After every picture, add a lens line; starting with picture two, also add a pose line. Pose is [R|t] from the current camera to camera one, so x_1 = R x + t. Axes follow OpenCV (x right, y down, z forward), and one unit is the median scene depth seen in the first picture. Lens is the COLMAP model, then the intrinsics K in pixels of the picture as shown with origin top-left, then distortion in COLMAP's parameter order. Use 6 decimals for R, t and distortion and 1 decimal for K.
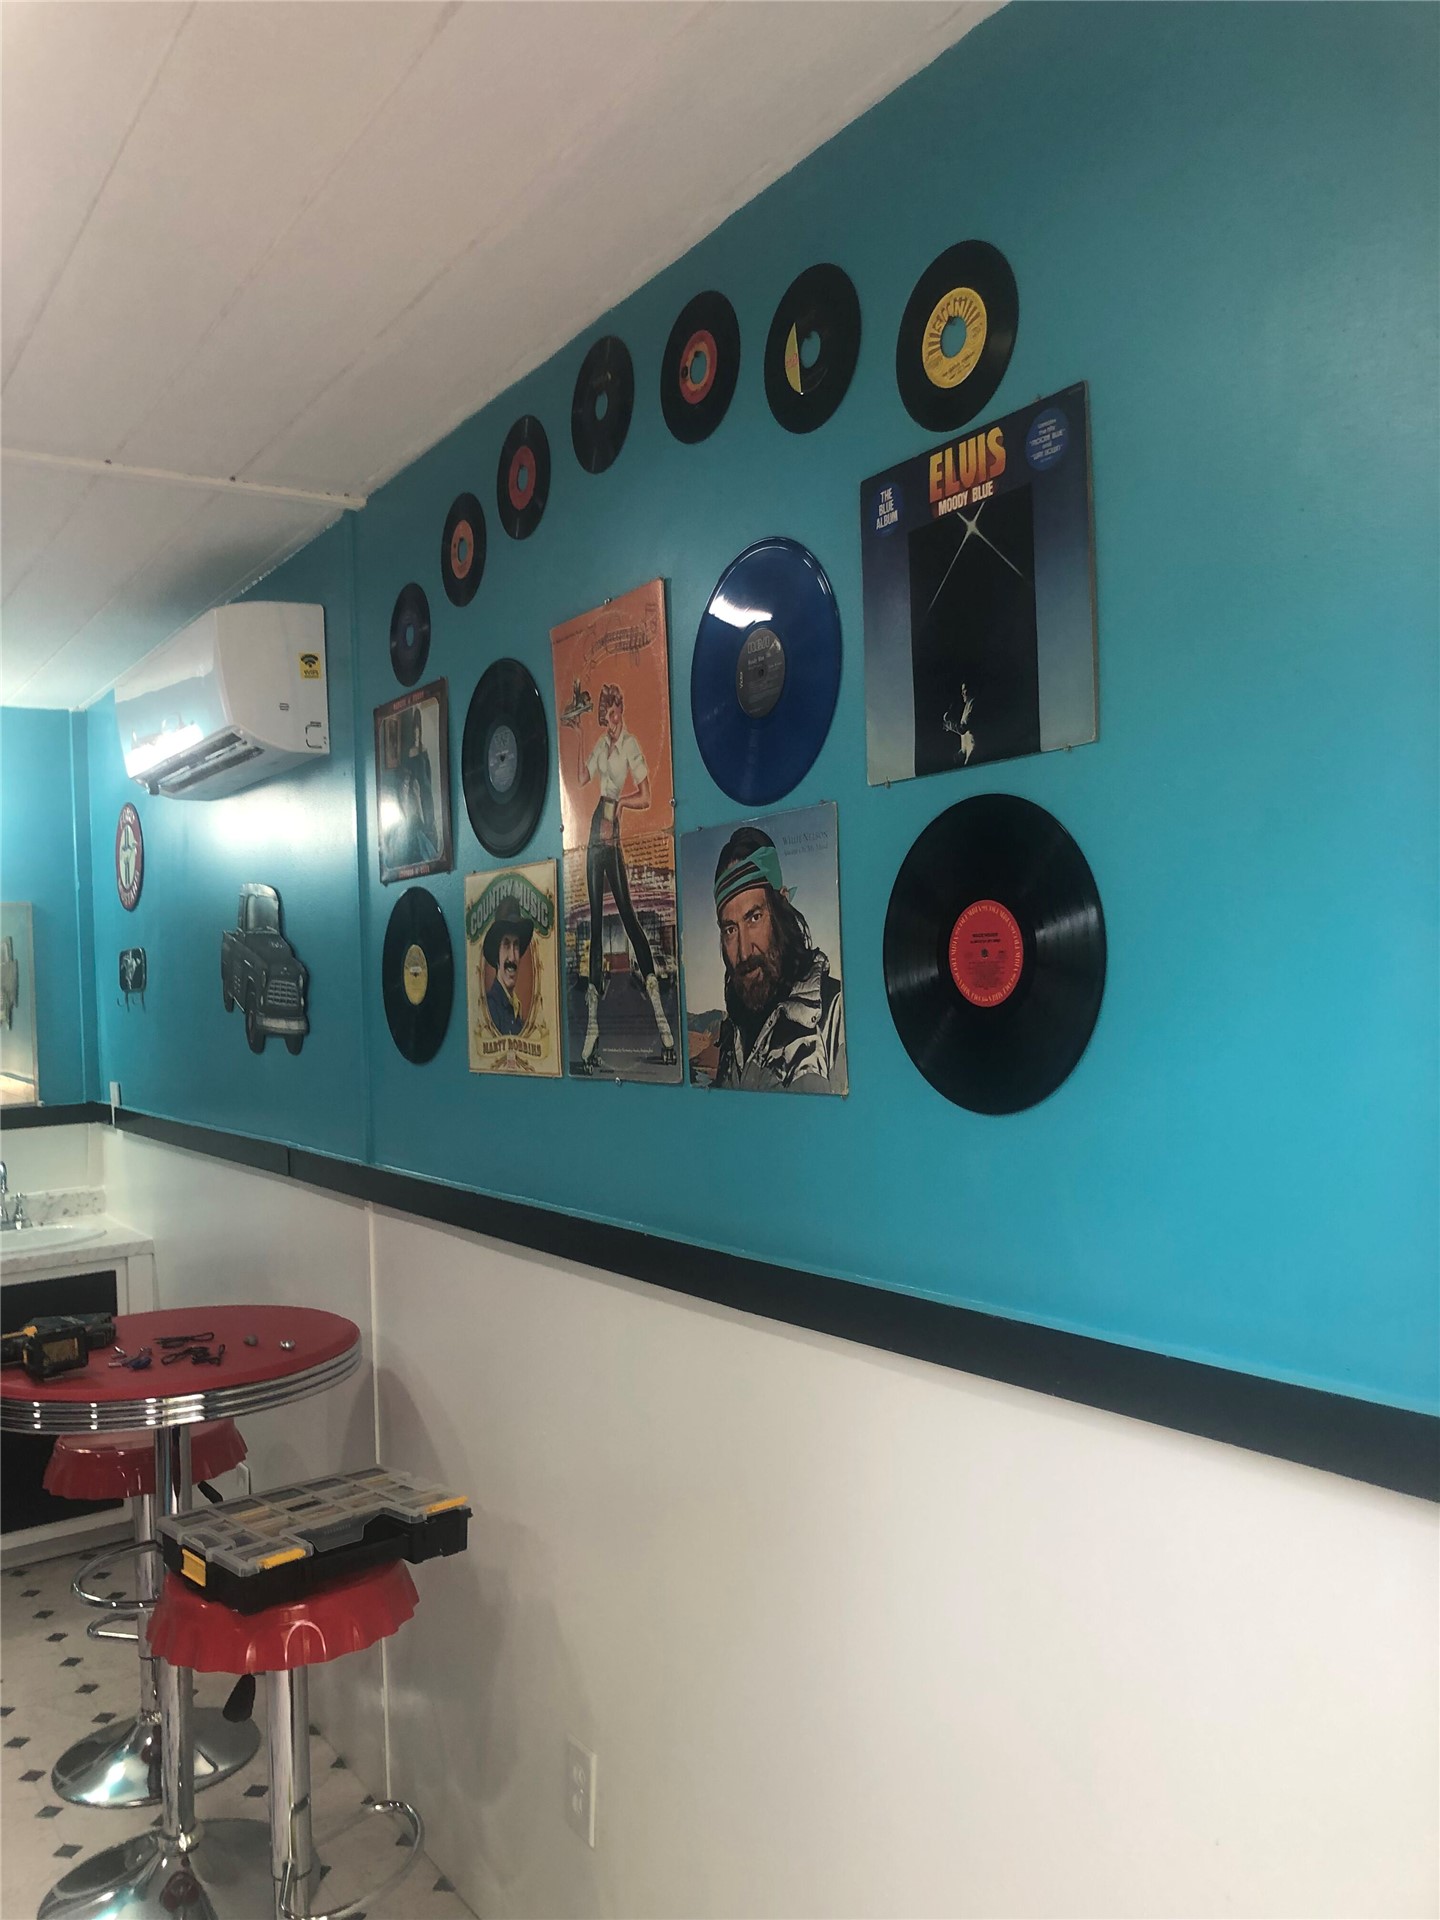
lens RADIAL K [[1571.1, 0, 709.4], [0, 1571.1, 946.1], [0, 0, 1]] dist [0.044210, -0.057078]
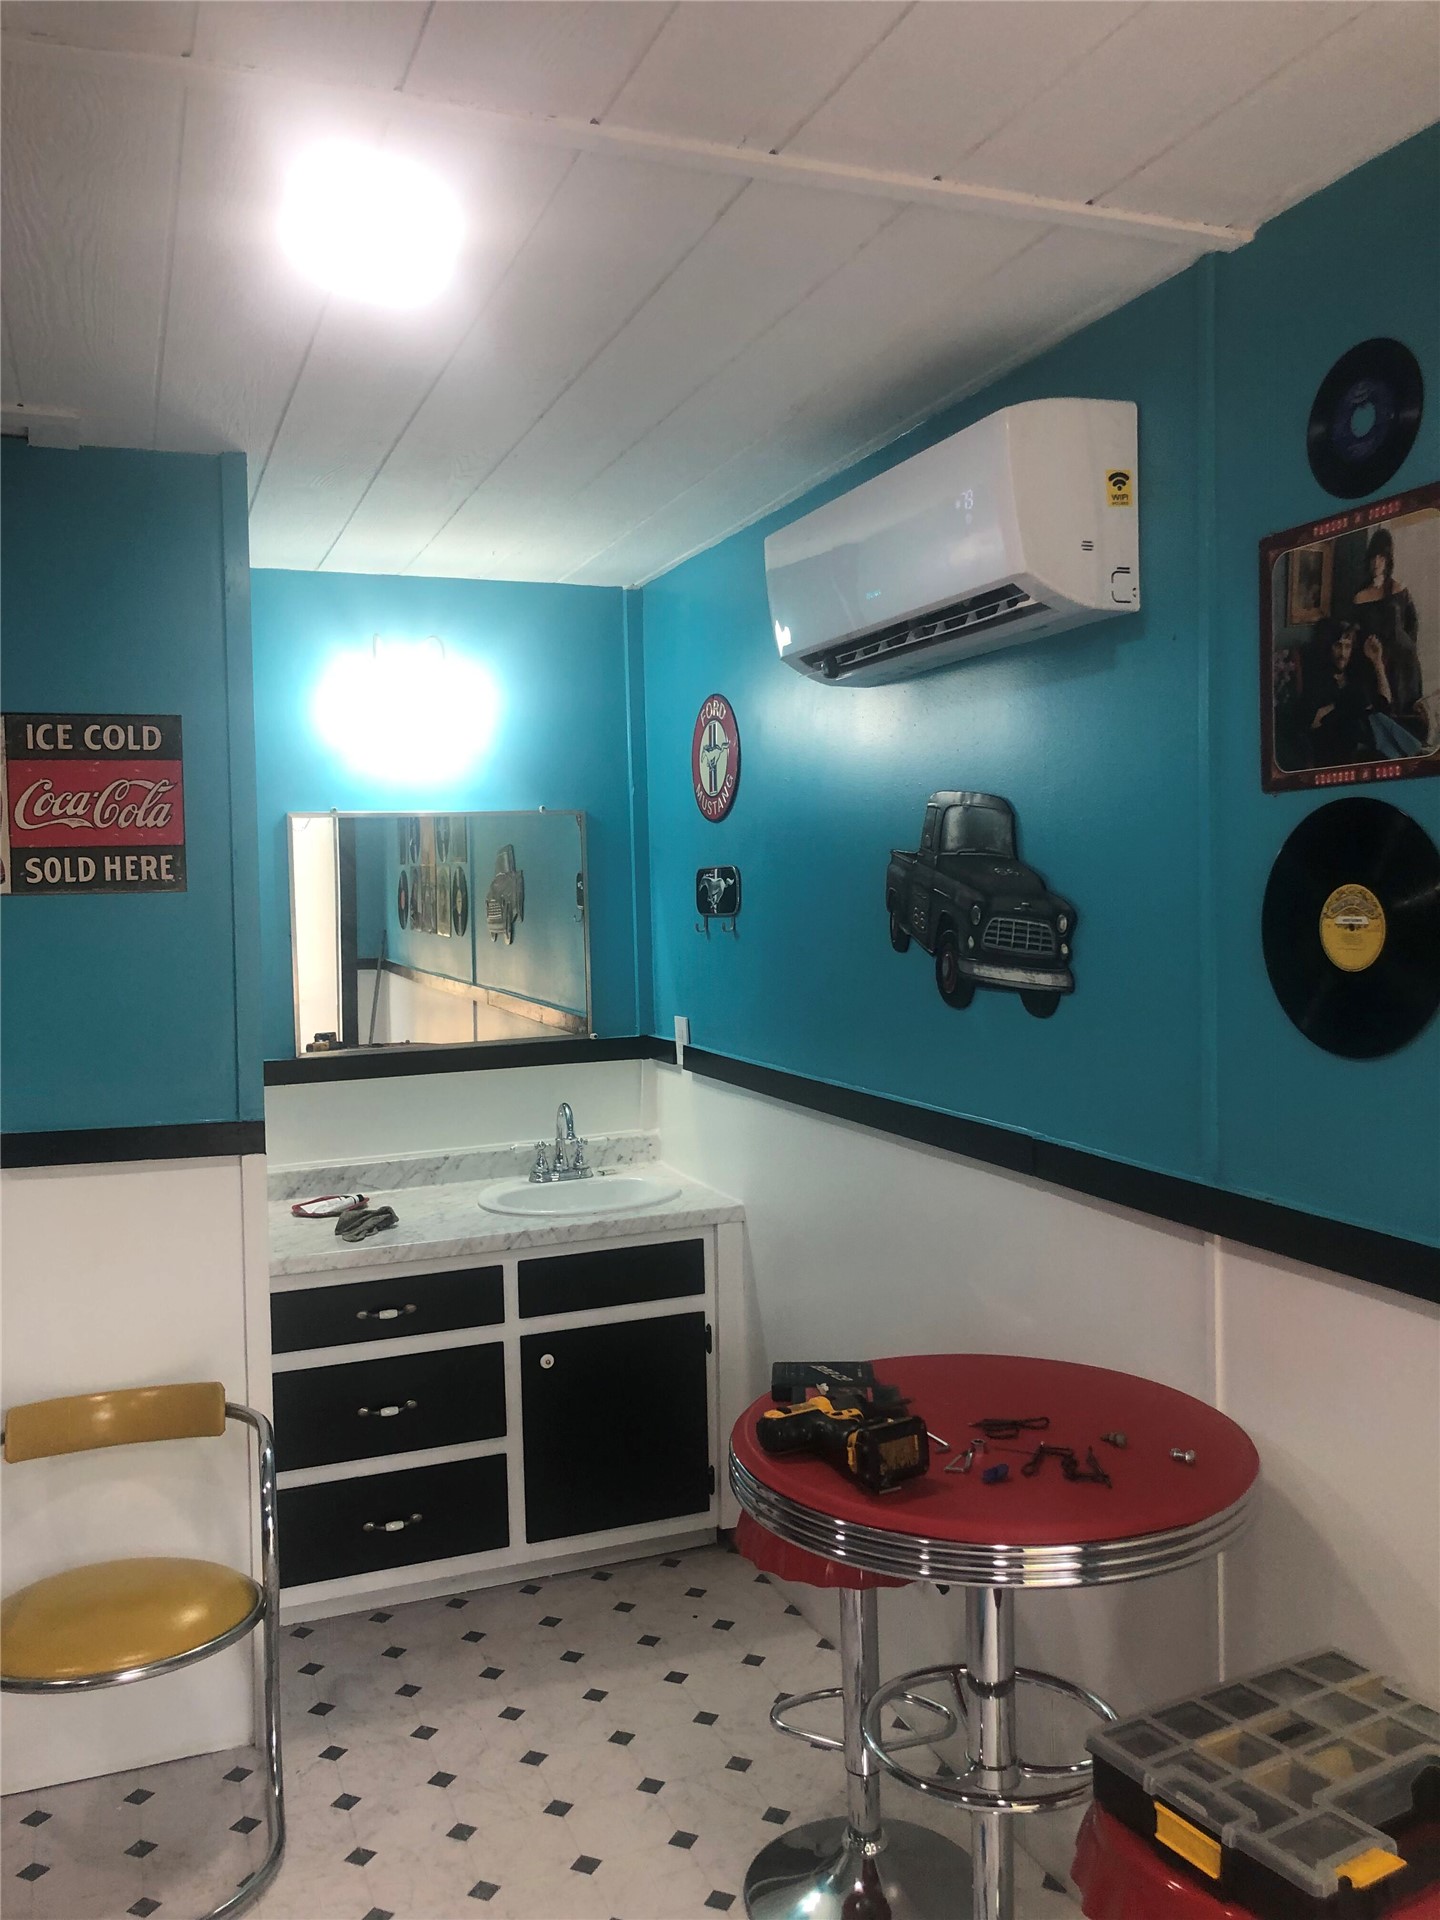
lens RADIAL K [[1571.1, 0, 736.6], [0, 1571.1, 961.7], [0, 0, 1]] dist [0.044210, -0.057078]
pose [[0.980072, 0.030757, -0.196246, -0.257529], [-0.017435, 0.997447, 0.069254, -0.007950], [0.197875, -0.064452, 0.978106, 0.227880]]
